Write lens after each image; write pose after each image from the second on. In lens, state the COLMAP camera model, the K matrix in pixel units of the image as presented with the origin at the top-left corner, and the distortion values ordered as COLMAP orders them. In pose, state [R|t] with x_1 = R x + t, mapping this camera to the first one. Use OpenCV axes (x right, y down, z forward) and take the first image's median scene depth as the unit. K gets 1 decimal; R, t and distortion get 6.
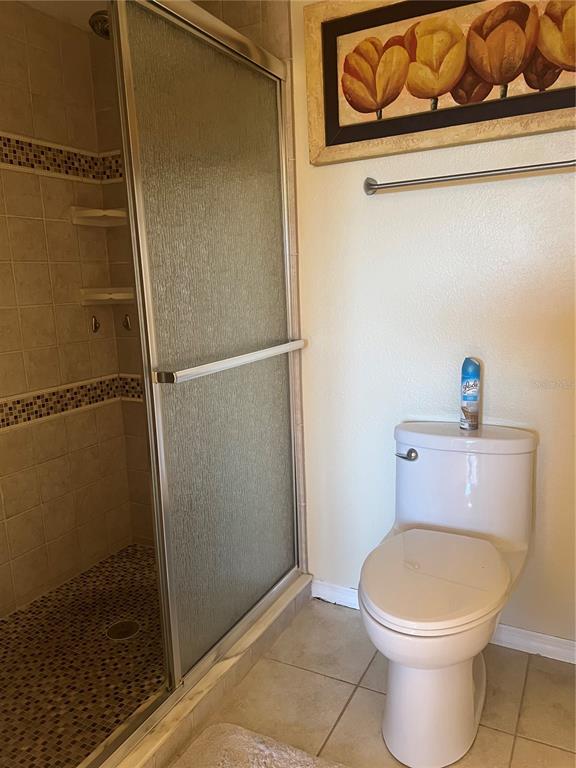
lens RADIAL K [[575.7, 0, 290.7], [0, 575.7, 387.3], [0, 0, 1]] dist [0.062025, -0.072581]
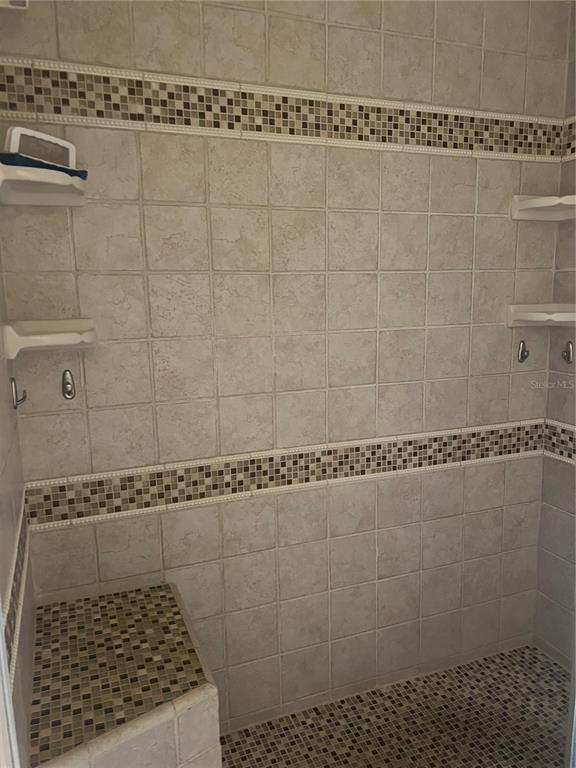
lens RADIAL K [[575.7, 0, 284.6], [0, 575.7, 386.5], [0, 0, 1]] dist [0.062025, -0.072581]
pose [[0.746299, 0.125986, -0.653579, -0.076691], [-0.133496, 0.990303, 0.038460, -0.057054], [0.652087, 0.058548, 0.755880, 0.254270]]
